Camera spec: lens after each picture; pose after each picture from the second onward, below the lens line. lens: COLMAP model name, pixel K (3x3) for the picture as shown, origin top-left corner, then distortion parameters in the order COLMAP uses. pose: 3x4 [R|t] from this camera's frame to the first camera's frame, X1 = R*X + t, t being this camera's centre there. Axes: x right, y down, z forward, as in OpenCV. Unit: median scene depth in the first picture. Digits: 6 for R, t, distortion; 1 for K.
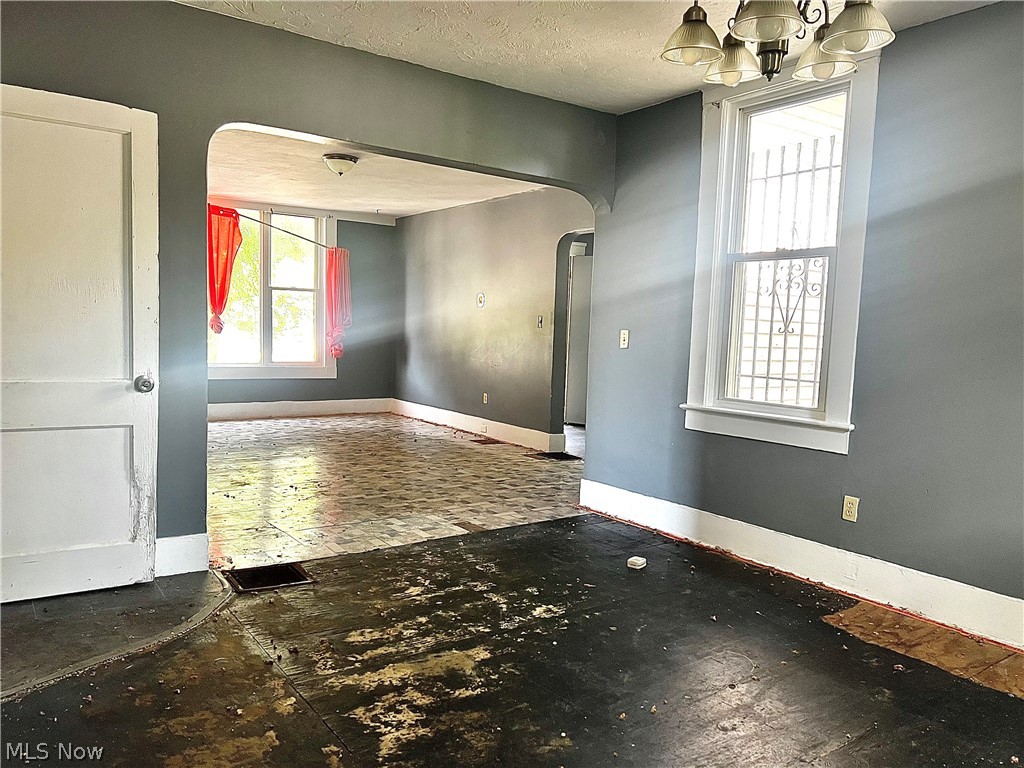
lens RADIAL K [[773.9, 0, 511.8], [0, 773.9, 386.4], [0, 0, 1]] dist [0.000729, -0.000629]
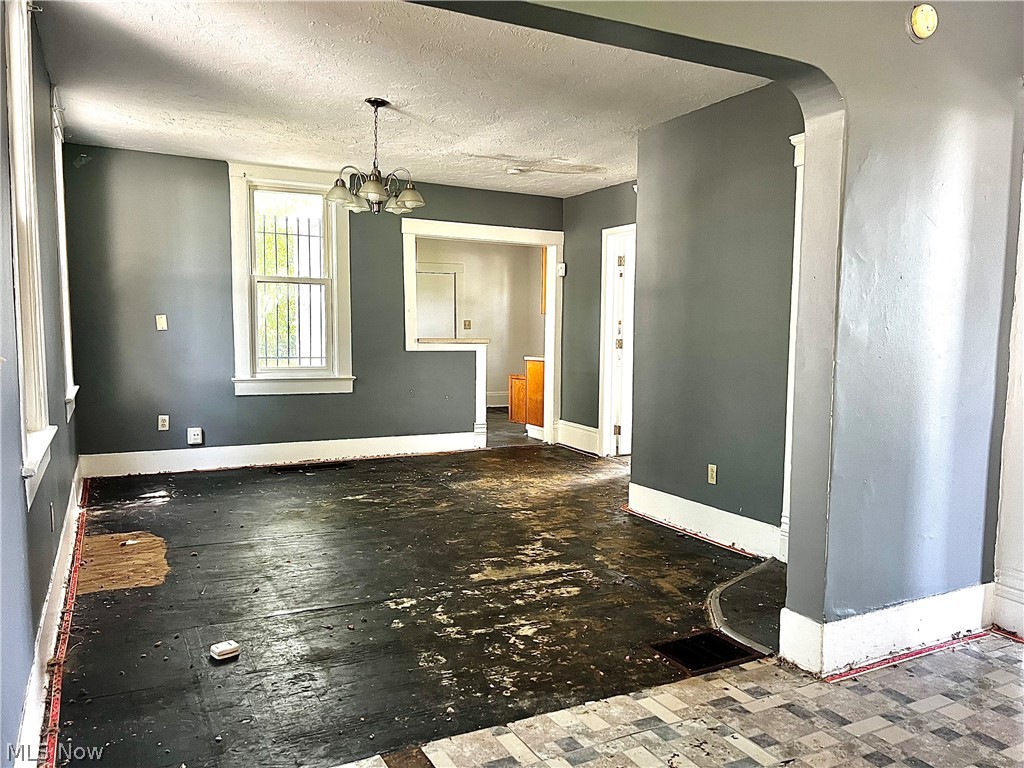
lens RADIAL K [[773.9, 0, 512.3], [0, 773.9, 387.5], [0, 0, 1]] dist [0.000729, -0.000629]
pose [[-0.989798, -0.059584, 0.129419, -0.234111], [-0.038320, 0.986213, 0.160981, -0.181812], [-0.137227, 0.154380, -0.978435, 2.064395]]
